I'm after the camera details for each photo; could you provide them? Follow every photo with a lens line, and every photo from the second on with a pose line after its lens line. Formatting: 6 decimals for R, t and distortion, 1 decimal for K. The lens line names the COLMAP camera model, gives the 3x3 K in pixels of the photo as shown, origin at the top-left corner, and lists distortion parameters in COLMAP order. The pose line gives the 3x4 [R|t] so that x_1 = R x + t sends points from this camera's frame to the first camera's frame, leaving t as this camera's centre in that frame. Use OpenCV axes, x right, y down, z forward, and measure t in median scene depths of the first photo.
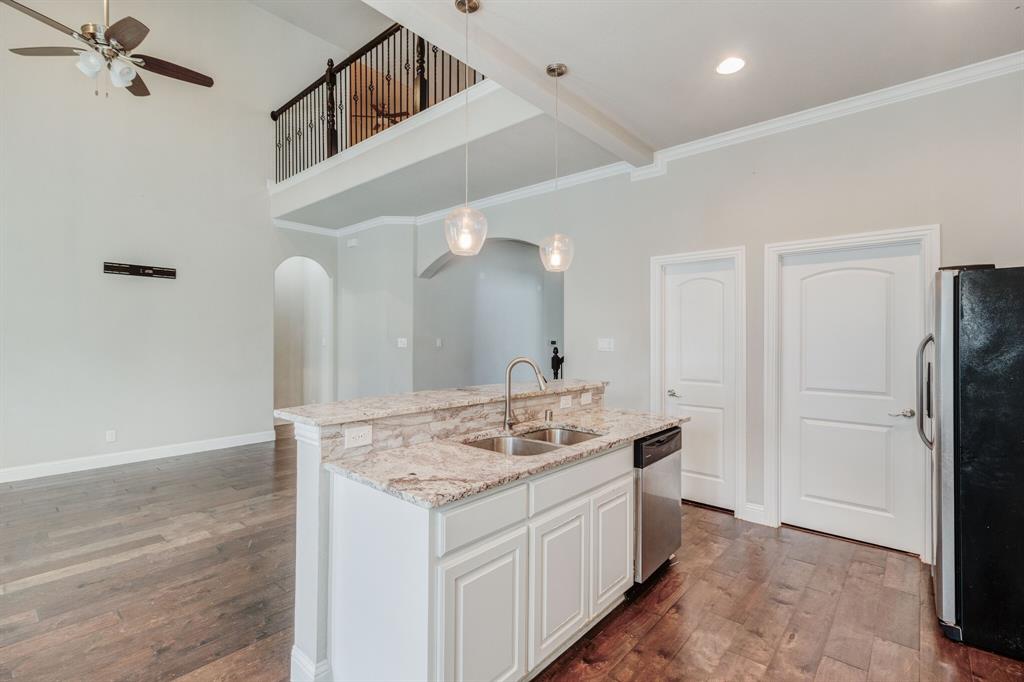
lens RADIAL K [[471.5, 0, 512.2], [0, 471.5, 335.3], [0, 0, 1]] dist [0.001060, 0.001379]
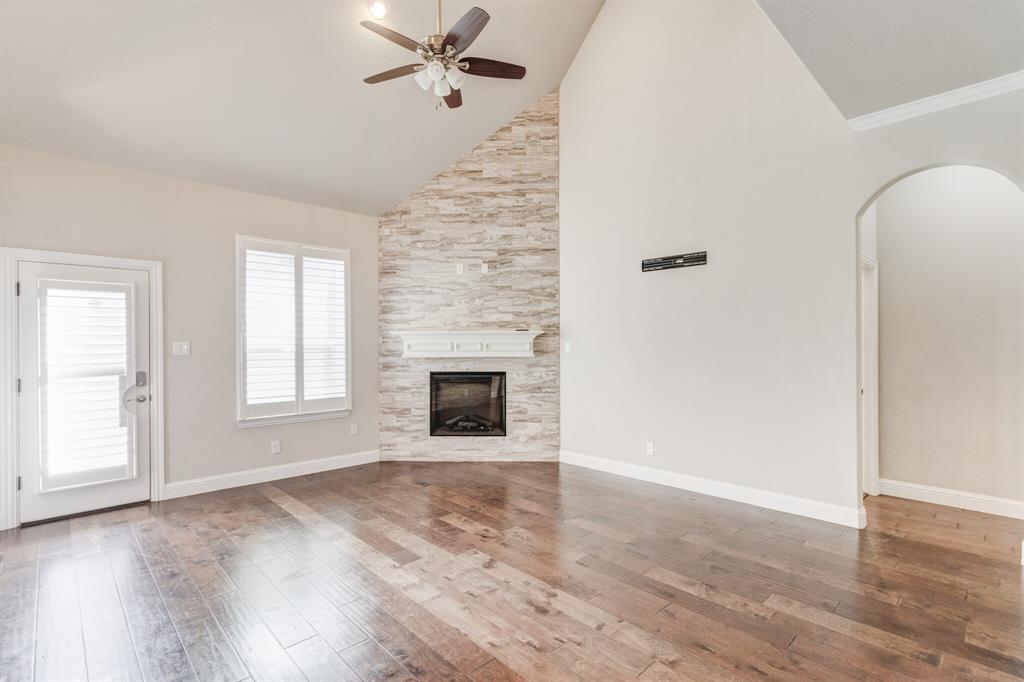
lens RADIAL K [[471.5, 0, 508.2], [0, 471.5, 349.1], [0, 0, 1]] dist [0.001060, 0.001379]
pose [[-0.089664, 0.005926, -0.995954, 0.132719], [0.012663, 0.999908, 0.004810, 0.018783], [0.995892, -0.012180, -0.089731, 1.224306]]
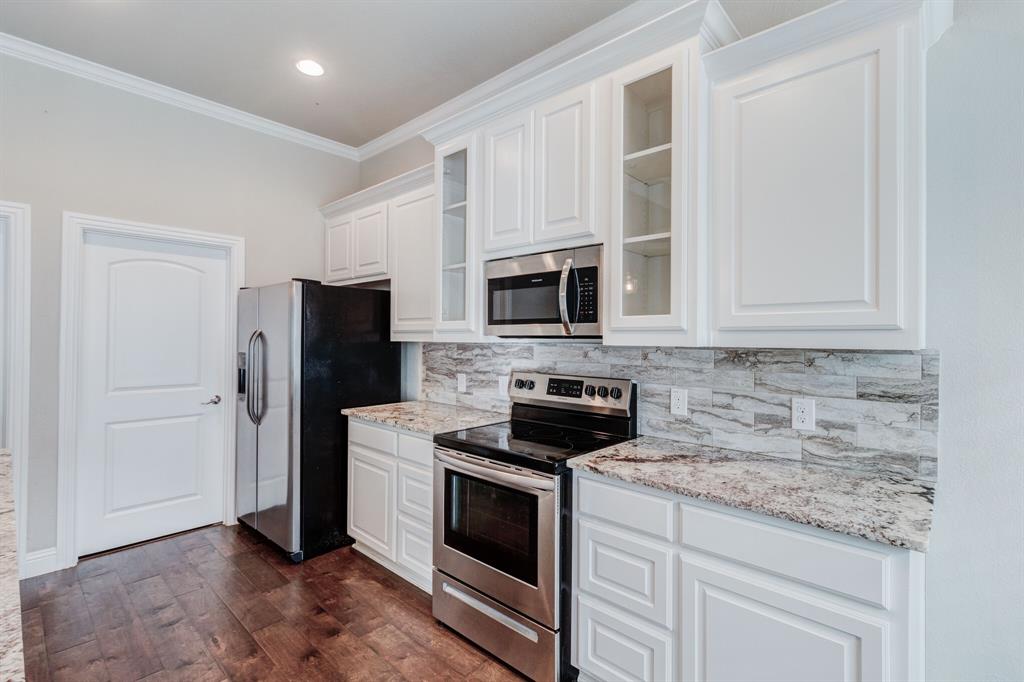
lens RADIAL K [[471.5, 0, 508.4], [0, 471.5, 334.3], [0, 0, 1]] dist [0.001060, 0.001379]
pose [[0.034173, 0.003250, 0.999411, -0.231681], [-0.015787, 0.999872, -0.002712, 0.002044], [-0.999291, -0.015685, 0.034220, 0.244712]]
